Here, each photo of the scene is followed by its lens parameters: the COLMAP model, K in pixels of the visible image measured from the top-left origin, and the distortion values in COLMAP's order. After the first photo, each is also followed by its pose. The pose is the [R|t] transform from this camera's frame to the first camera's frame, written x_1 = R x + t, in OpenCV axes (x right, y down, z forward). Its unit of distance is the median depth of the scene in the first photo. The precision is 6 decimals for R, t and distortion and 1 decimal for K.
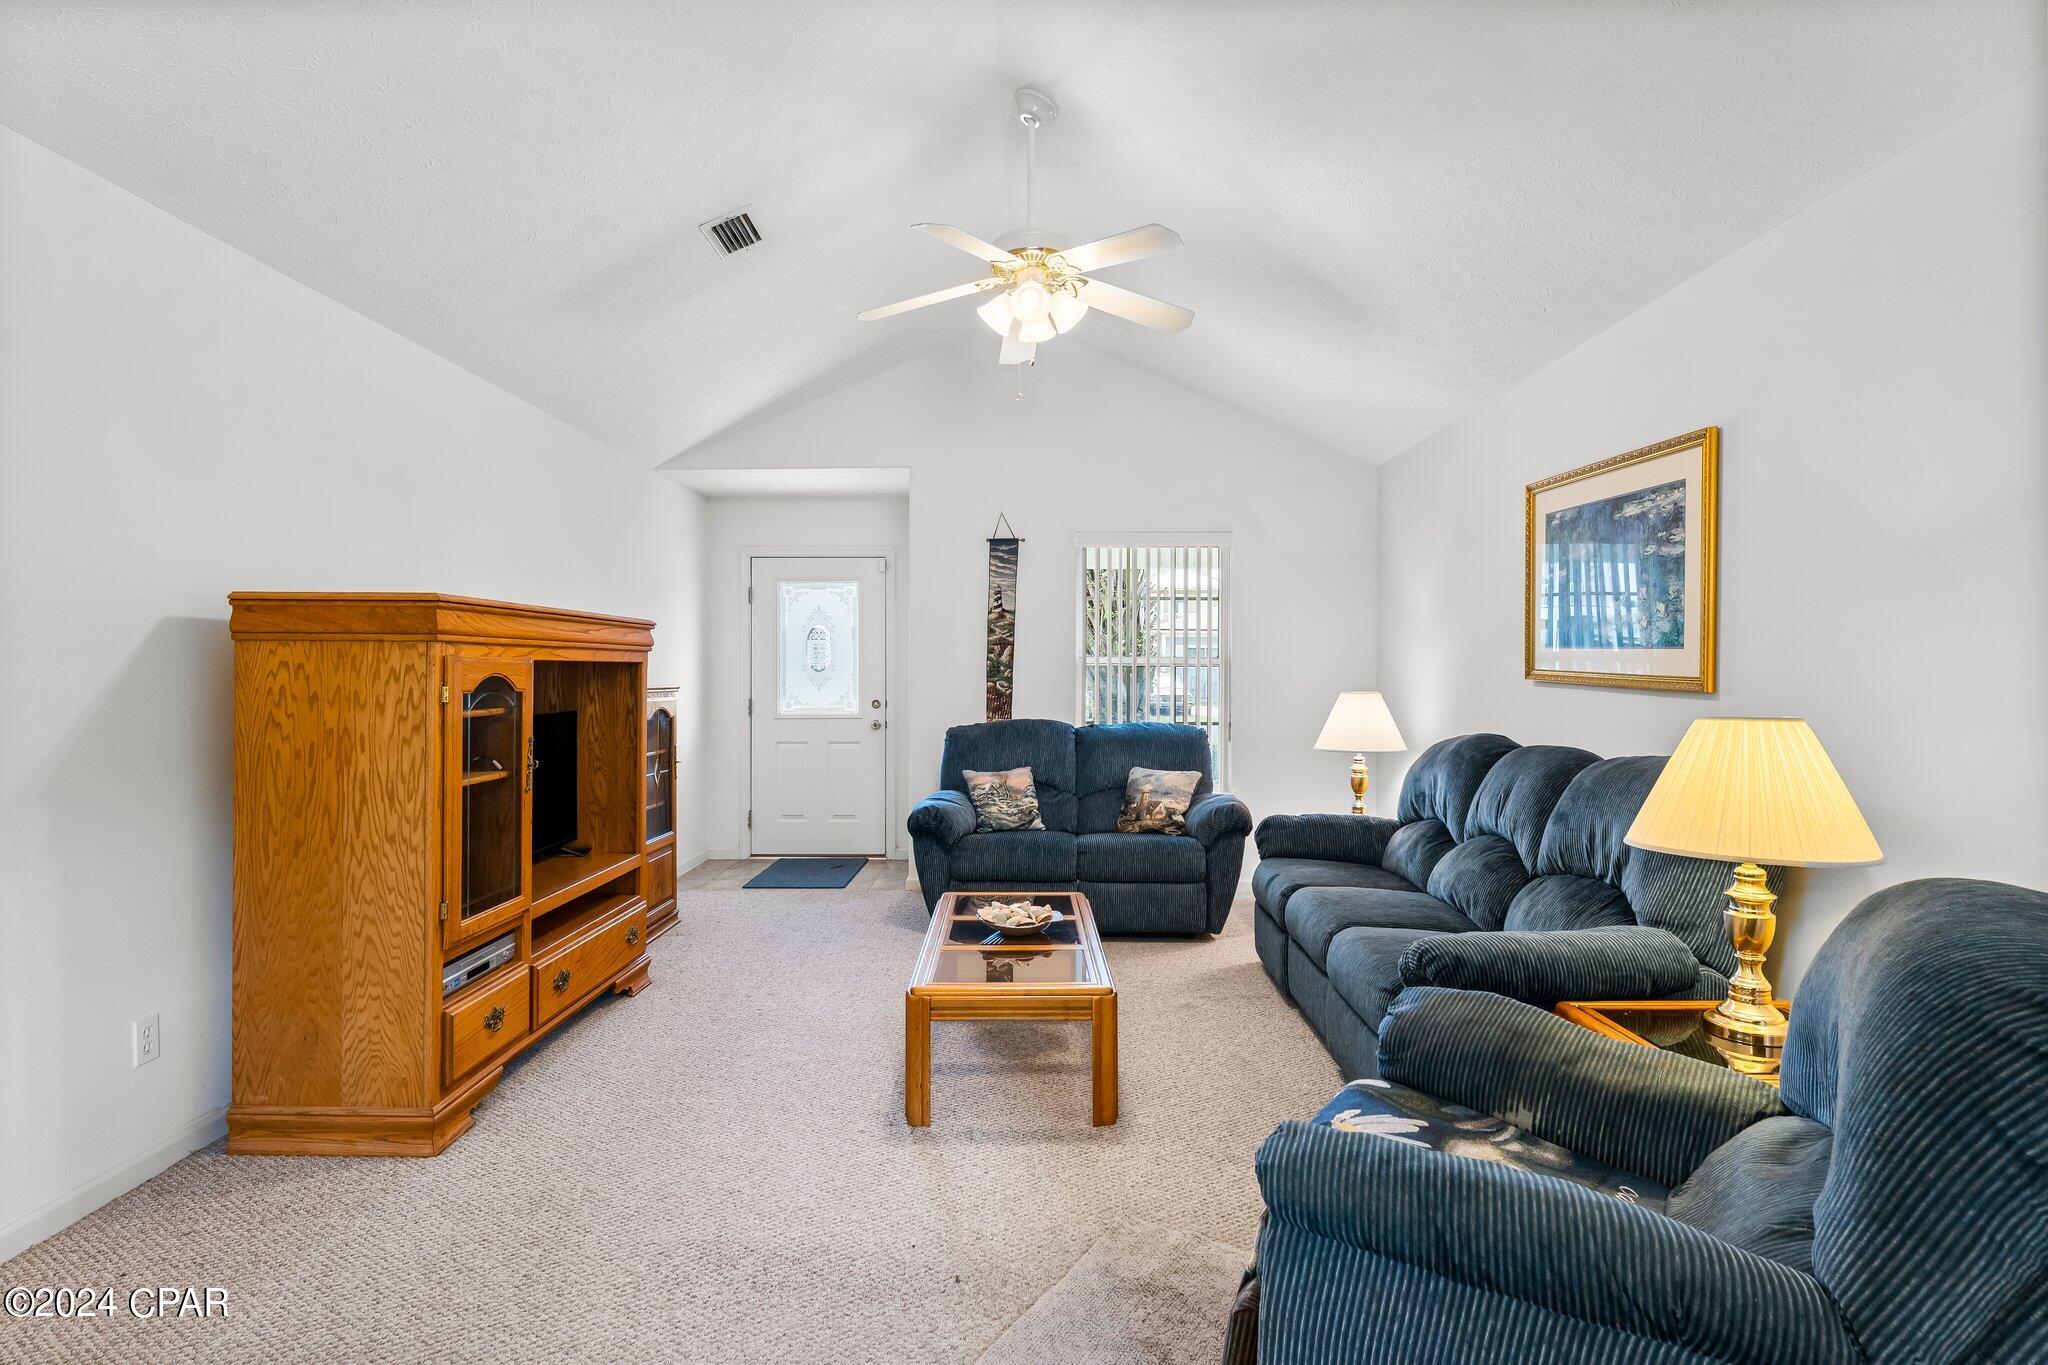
lens RADIAL K [[1035.8, 0, 1020.5], [0, 1035.8, 674.9], [0, 0, 1]] dist [0.001317, -0.000606]
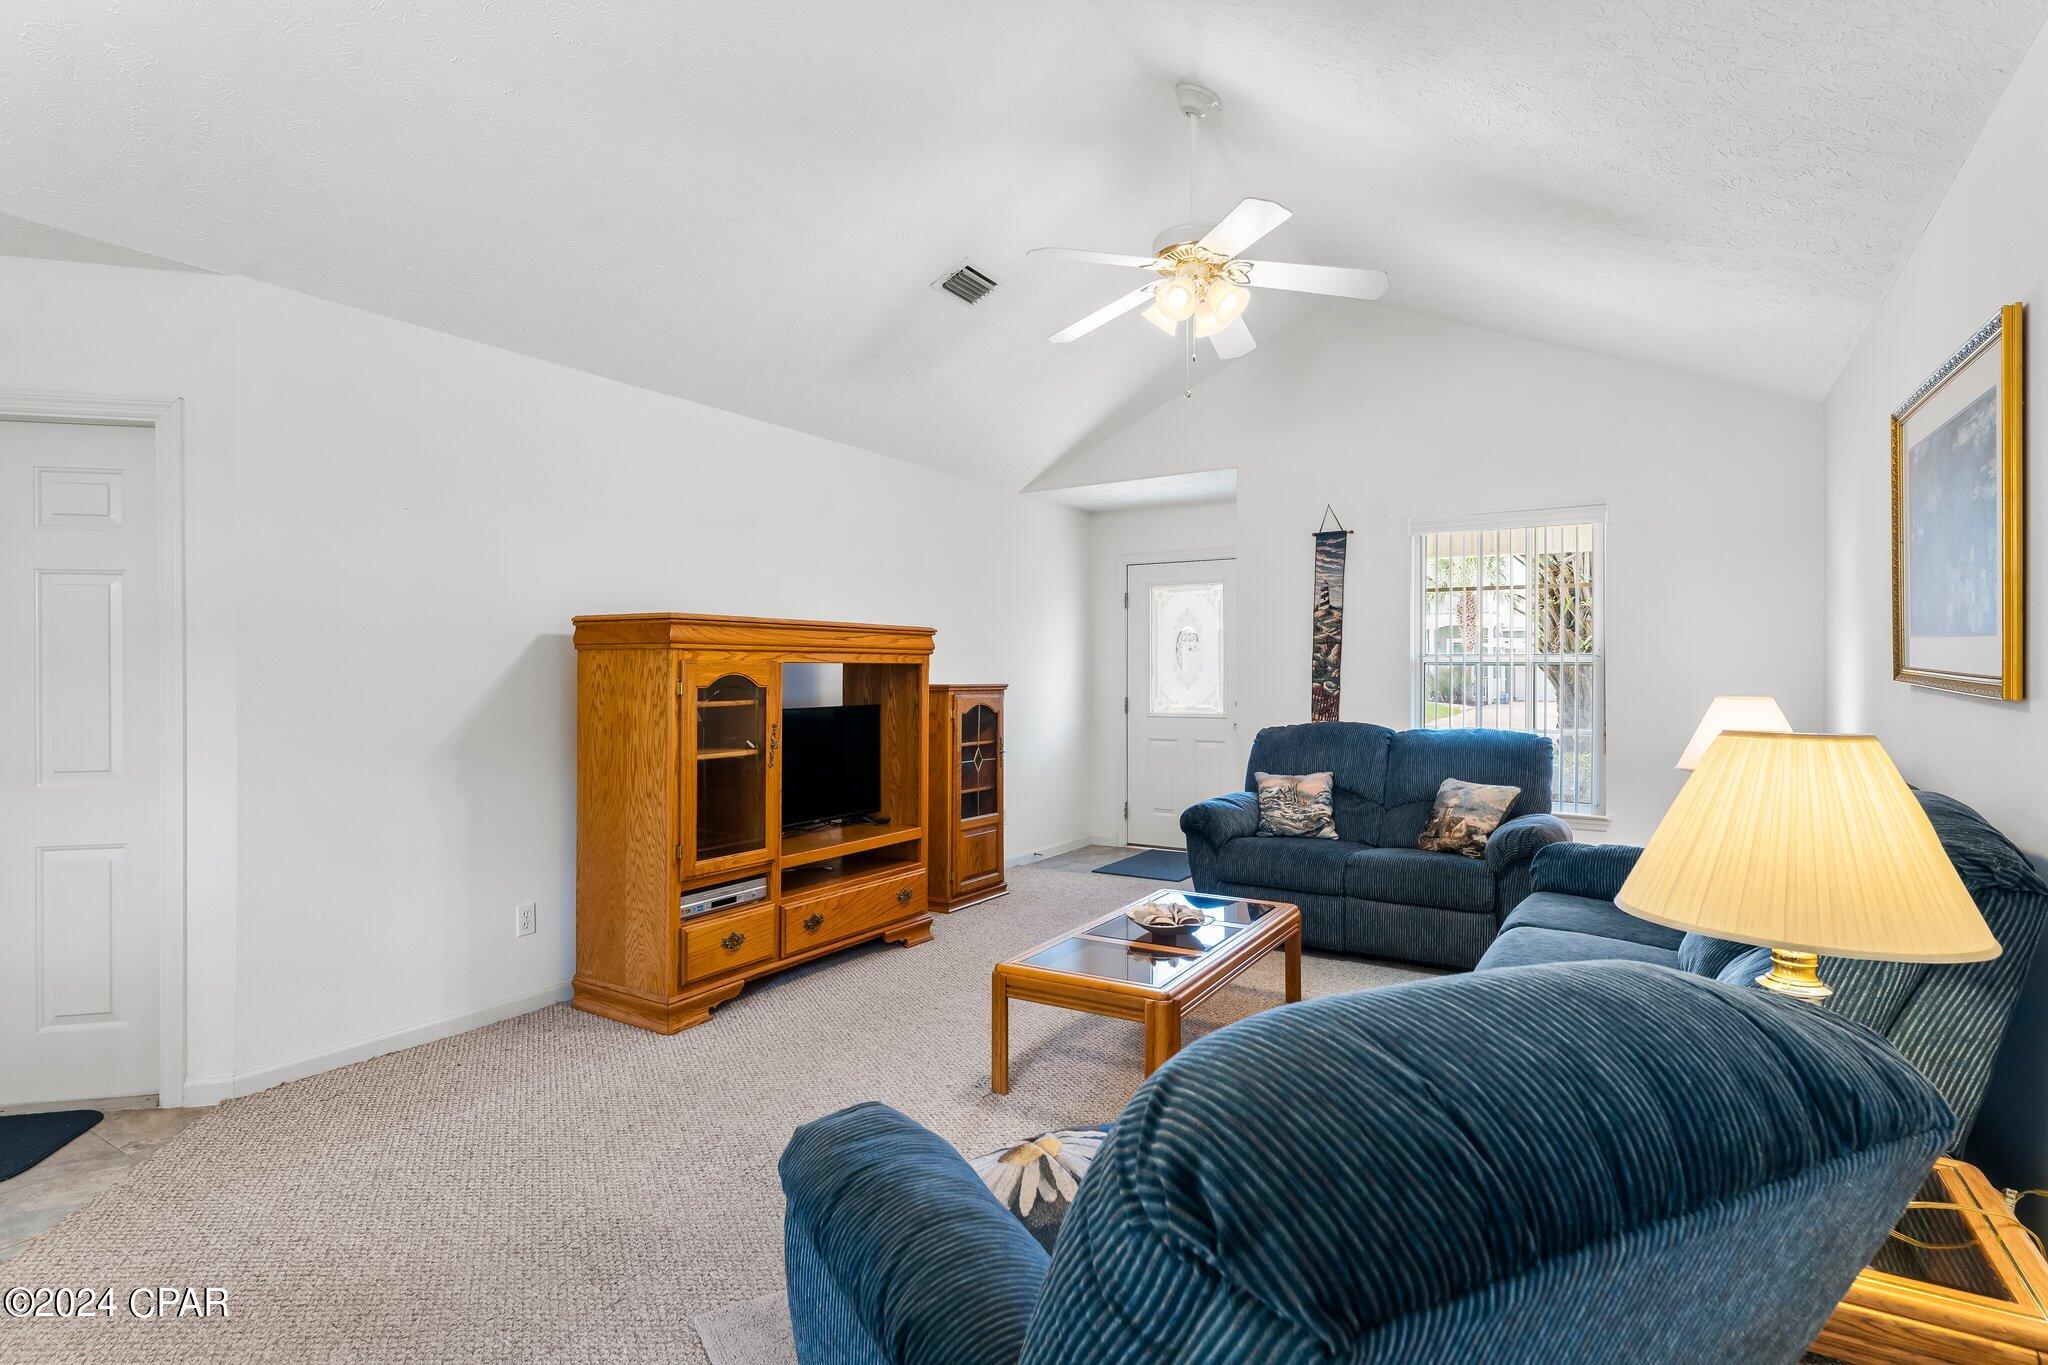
lens RADIAL K [[1023.4, 0, 1025.3], [0, 1023.4, 672.1], [0, 0, 1]] dist [-0.000575, -0.000541]
pose [[0.855617, -0.000815, -0.517608, 0.288168], [-0.001030, 0.999994, -0.003278, 0.000806], [0.517608, 0.003338, 0.855611, 0.062296]]
